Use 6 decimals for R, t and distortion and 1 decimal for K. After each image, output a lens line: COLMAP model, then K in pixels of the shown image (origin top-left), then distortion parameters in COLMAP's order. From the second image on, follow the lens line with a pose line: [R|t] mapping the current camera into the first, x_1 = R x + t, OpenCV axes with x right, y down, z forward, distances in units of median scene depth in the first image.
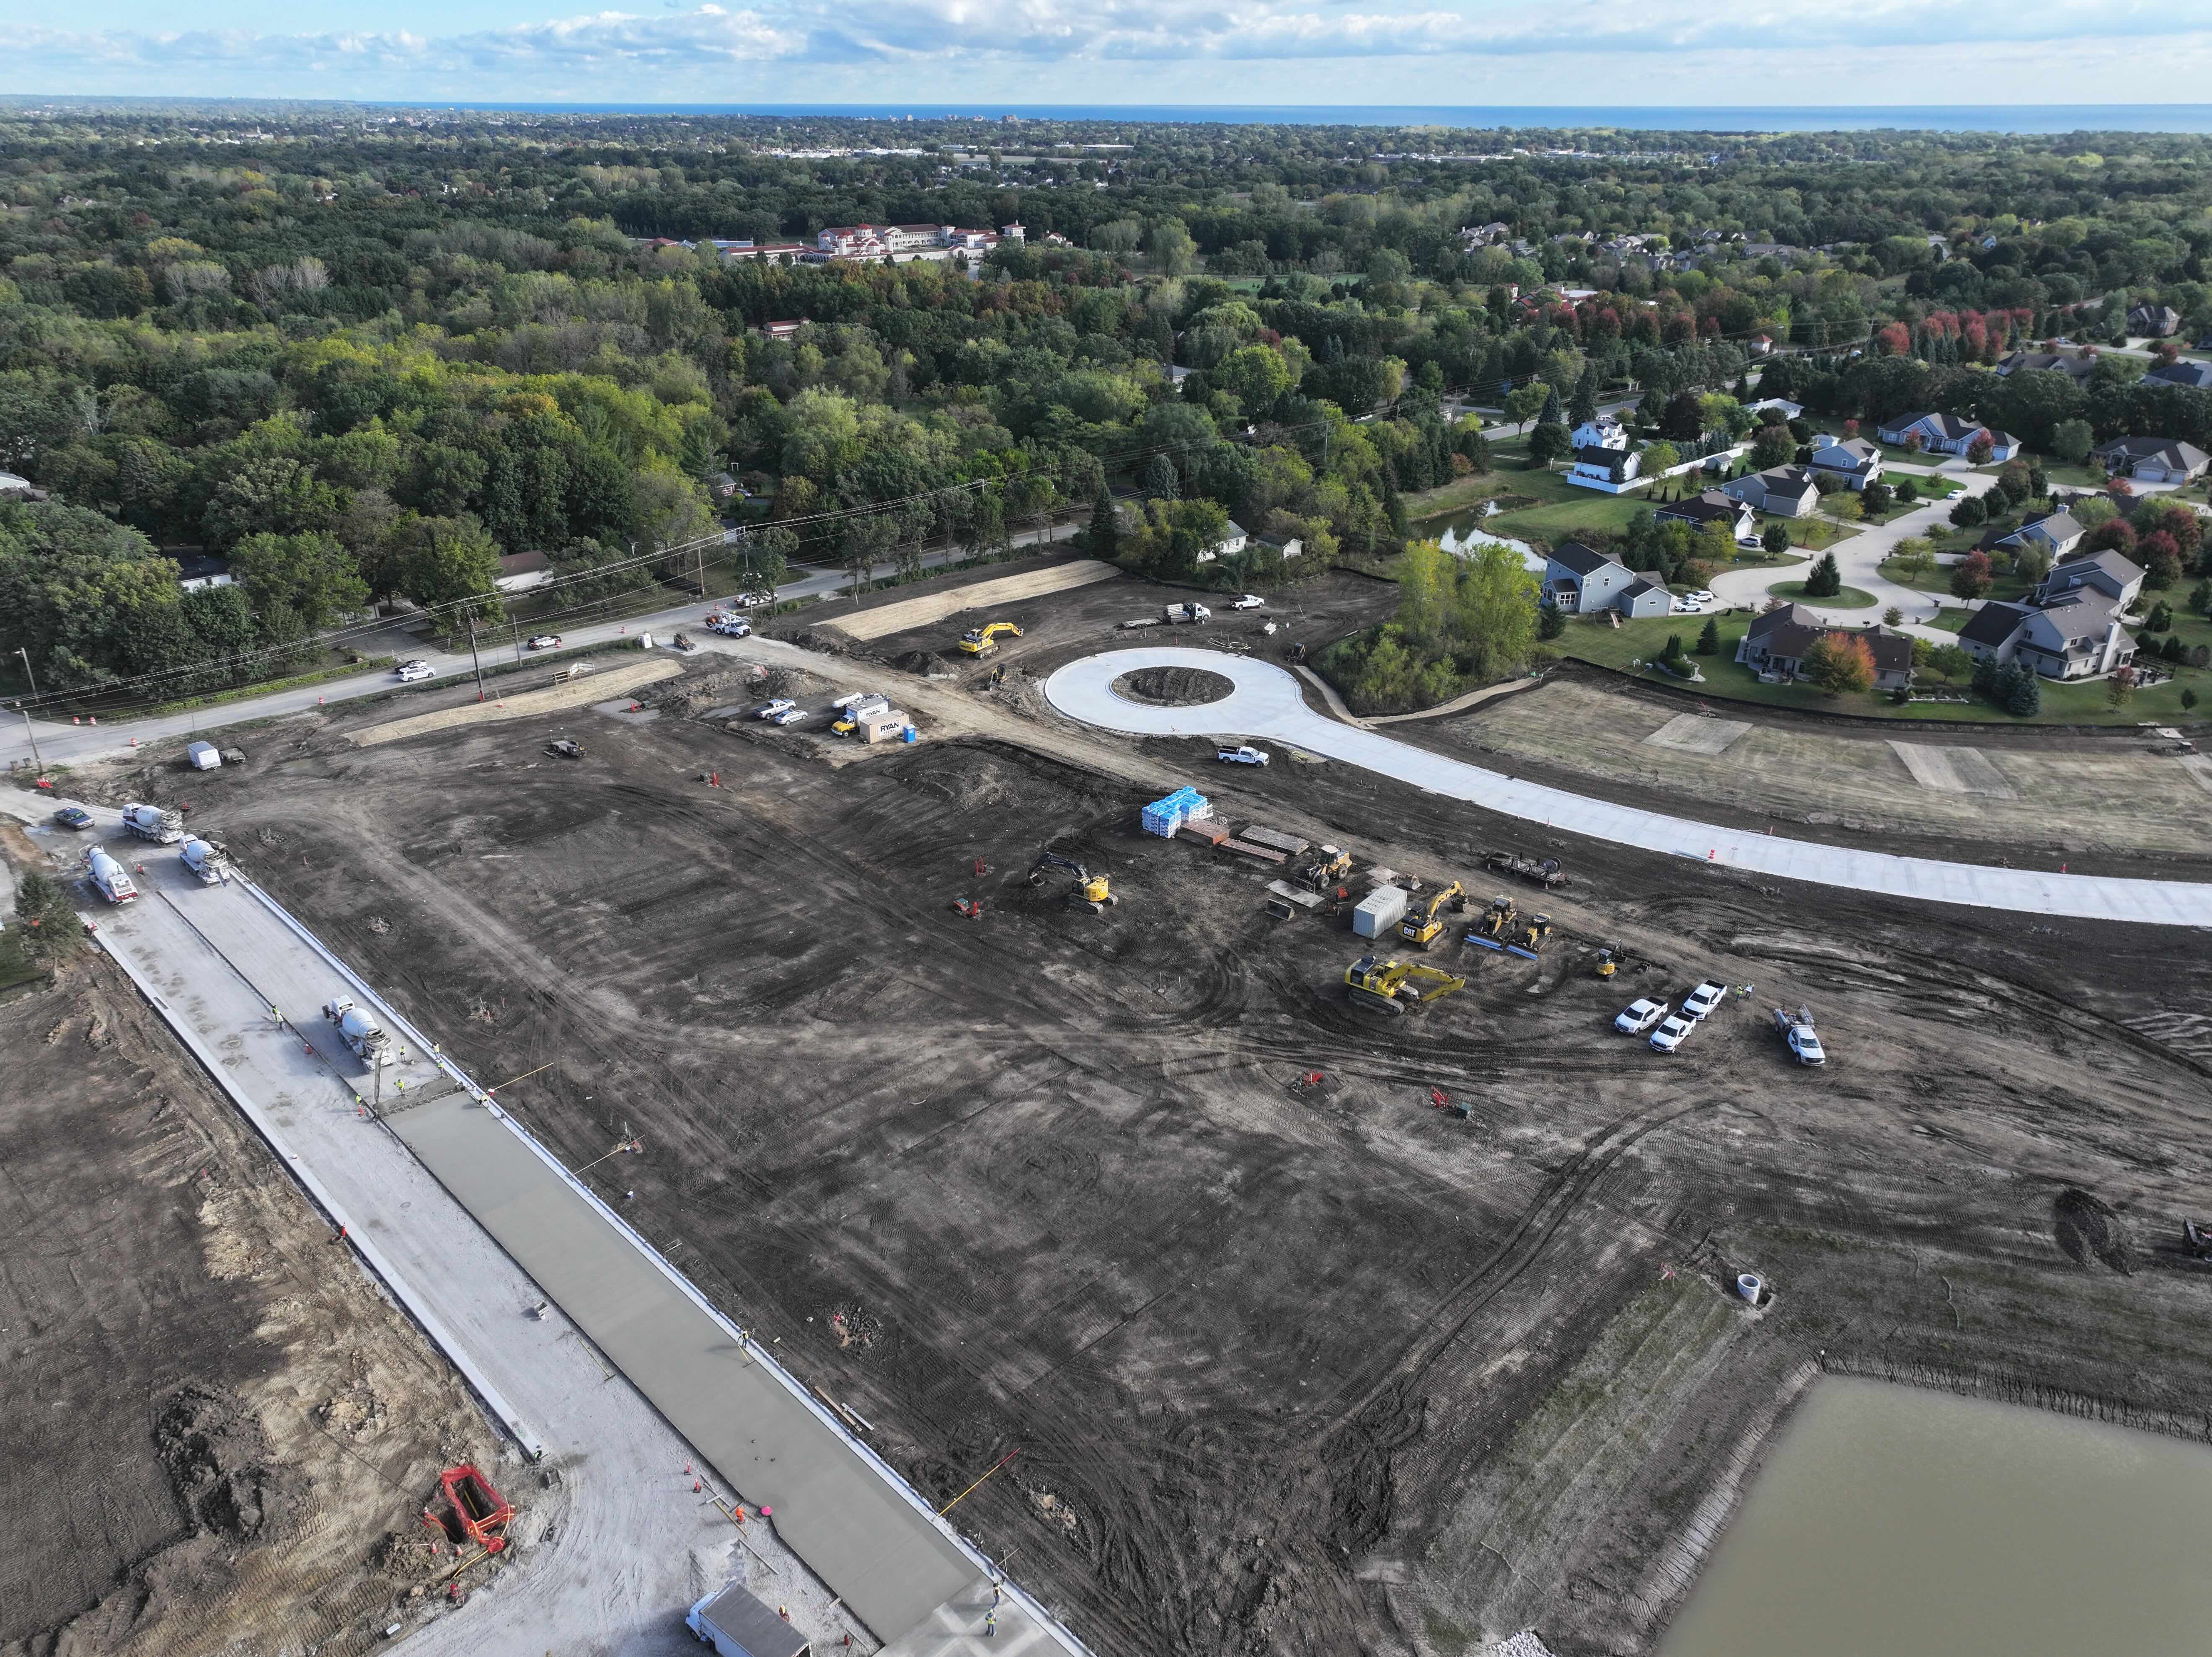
lens RADIAL K [[1541.6, 0, 1075.3], [0, 1541.6, 840.5], [0, 0, 1]] dist [-0.011297, 0.030828]
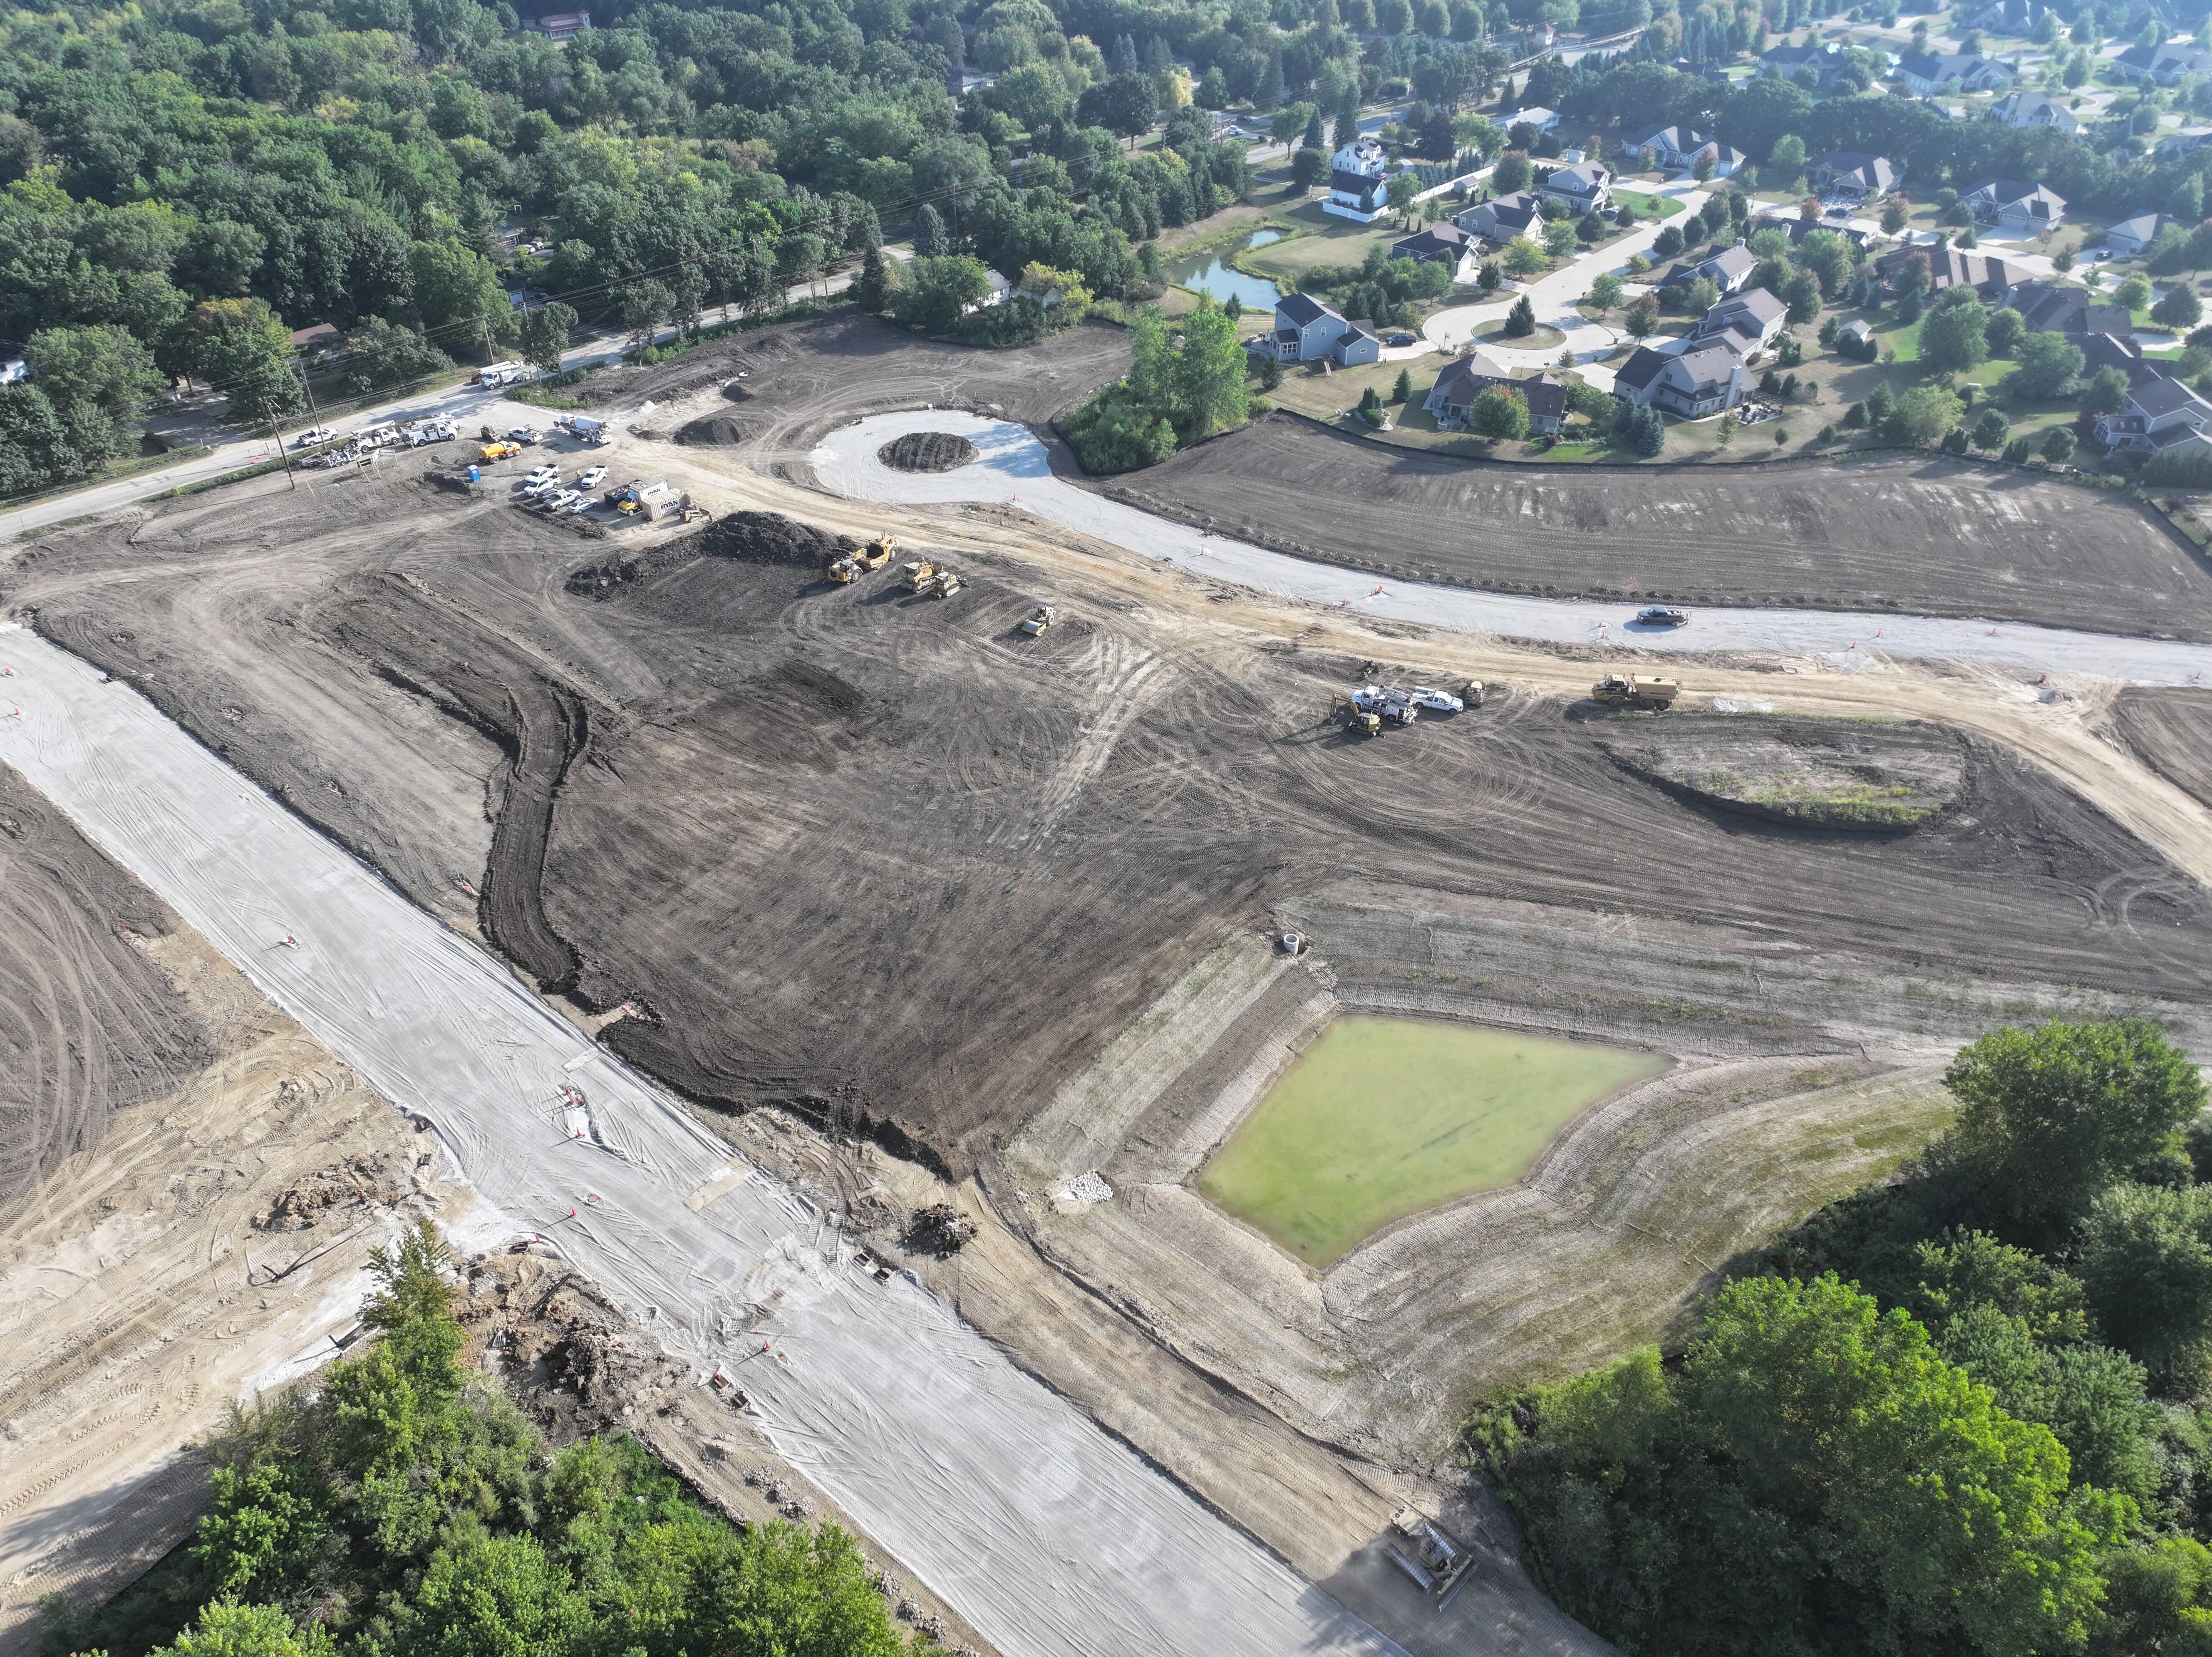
lens RADIAL K [[1541.6, 0, 1075.3], [0, 1541.6, 840.5], [0, 0, 1]] dist [-0.011297, 0.030828]
pose [[0.995524, -0.054053, 0.077525, 0.050264], [0.037357, 0.978555, 0.202570, -0.033468], [-0.086812, -0.198767, 0.976194, -0.120952]]
